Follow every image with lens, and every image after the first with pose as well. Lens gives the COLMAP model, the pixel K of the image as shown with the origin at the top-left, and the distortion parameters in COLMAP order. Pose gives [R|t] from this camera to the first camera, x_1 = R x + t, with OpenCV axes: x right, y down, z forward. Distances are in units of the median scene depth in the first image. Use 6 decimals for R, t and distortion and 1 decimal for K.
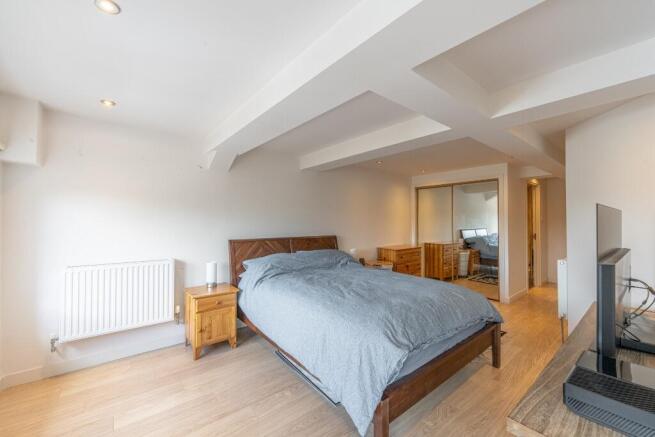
lens RADIAL K [[268.0, 0, 326.3], [0, 268.0, 218.0], [0, 0, 1]] dist [0.000859, -0.001317]
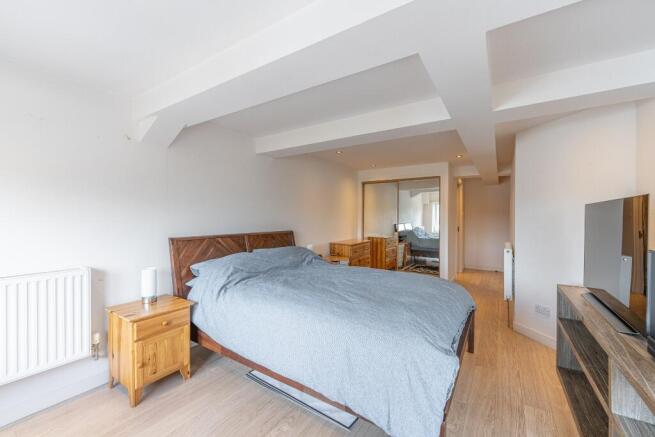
lens RADIAL K [[268.0, 0, 325.9], [0, 268.0, 219.2], [0, 0, 1]] dist [0.000859, -0.001317]
pose [[0.950608, -0.000858, 0.310391, -0.197993], [-0.005426, 0.999797, 0.019383, 0.012325], [-0.310345, -0.020110, 0.950411, 0.154161]]
